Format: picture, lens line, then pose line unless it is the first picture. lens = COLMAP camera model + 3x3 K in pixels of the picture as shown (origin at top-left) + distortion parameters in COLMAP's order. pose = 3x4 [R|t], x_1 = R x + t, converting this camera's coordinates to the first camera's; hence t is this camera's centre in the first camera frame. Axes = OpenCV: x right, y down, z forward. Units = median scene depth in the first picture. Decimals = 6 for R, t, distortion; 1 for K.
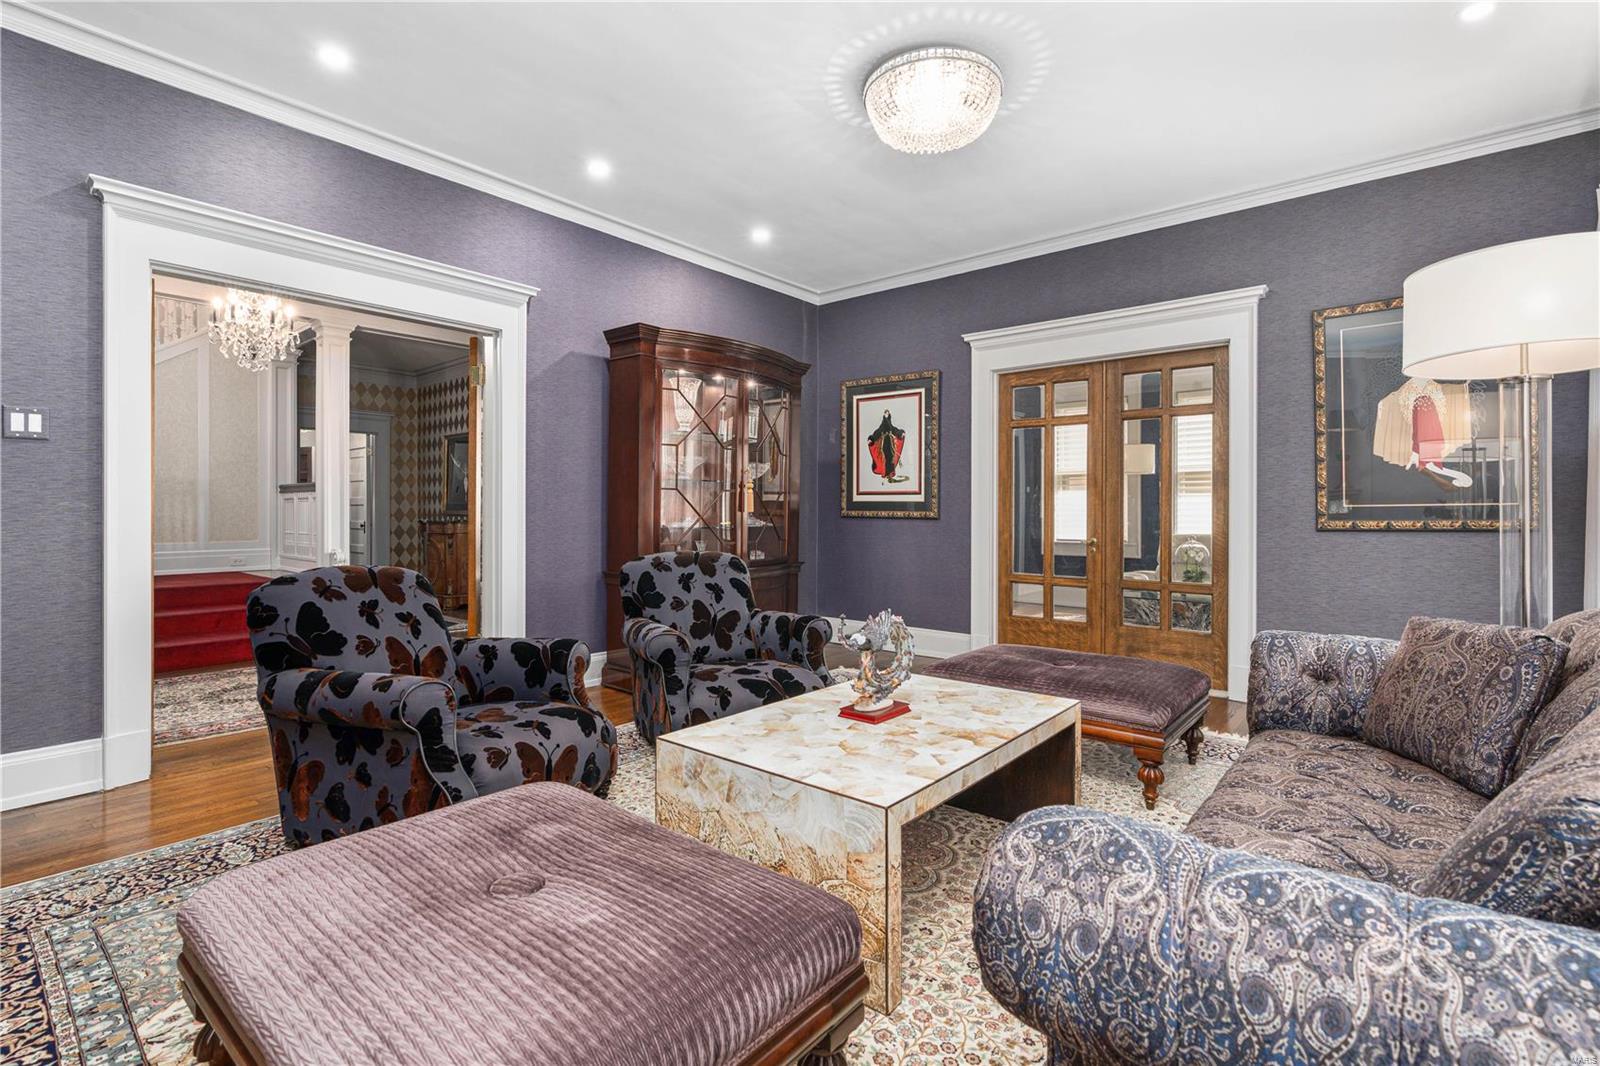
lens RADIAL K [[734.4, 0, 789.7], [0, 734.4, 525.9], [0, 0, 1]] dist [-0.009679, 0.003122]
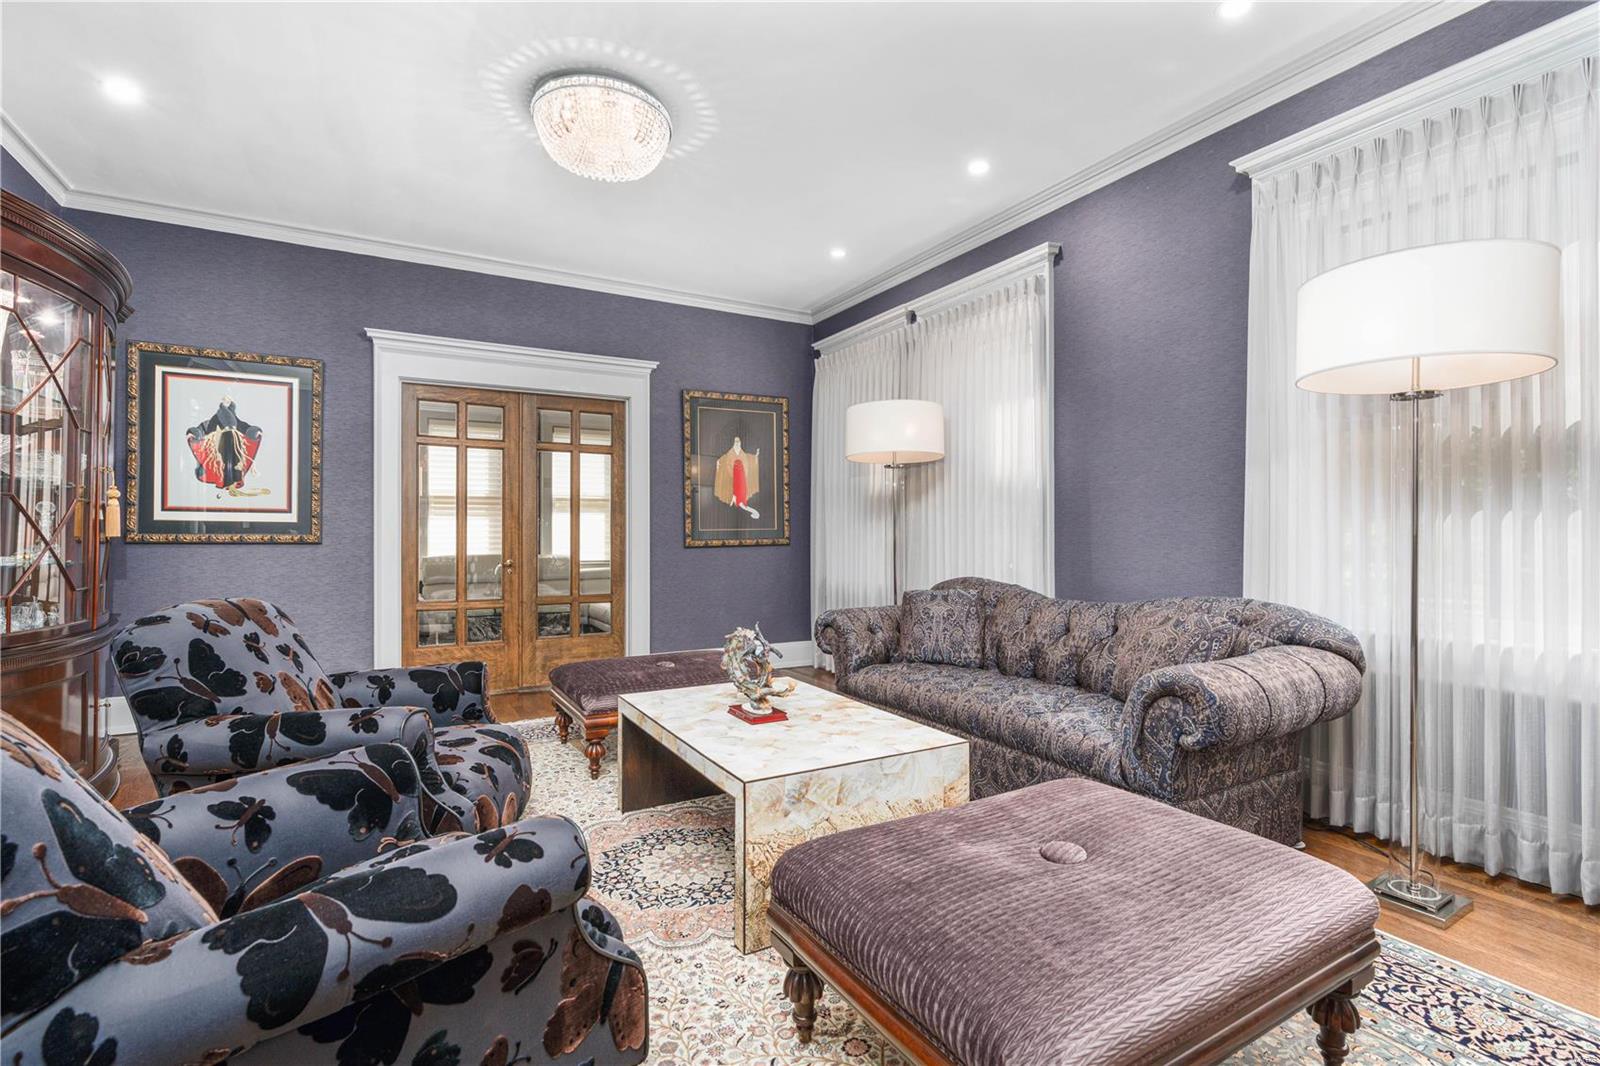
lens RADIAL K [[734.4, 0, 802.3], [0, 734.4, 532.8], [0, 0, 1]] dist [-0.009679, 0.003122]
pose [[0.347406, -0.003078, 0.937710, -0.367375], [0.020257, 0.999786, -0.004223, -0.007251], [-0.937496, 0.020462, 0.347394, 0.218796]]
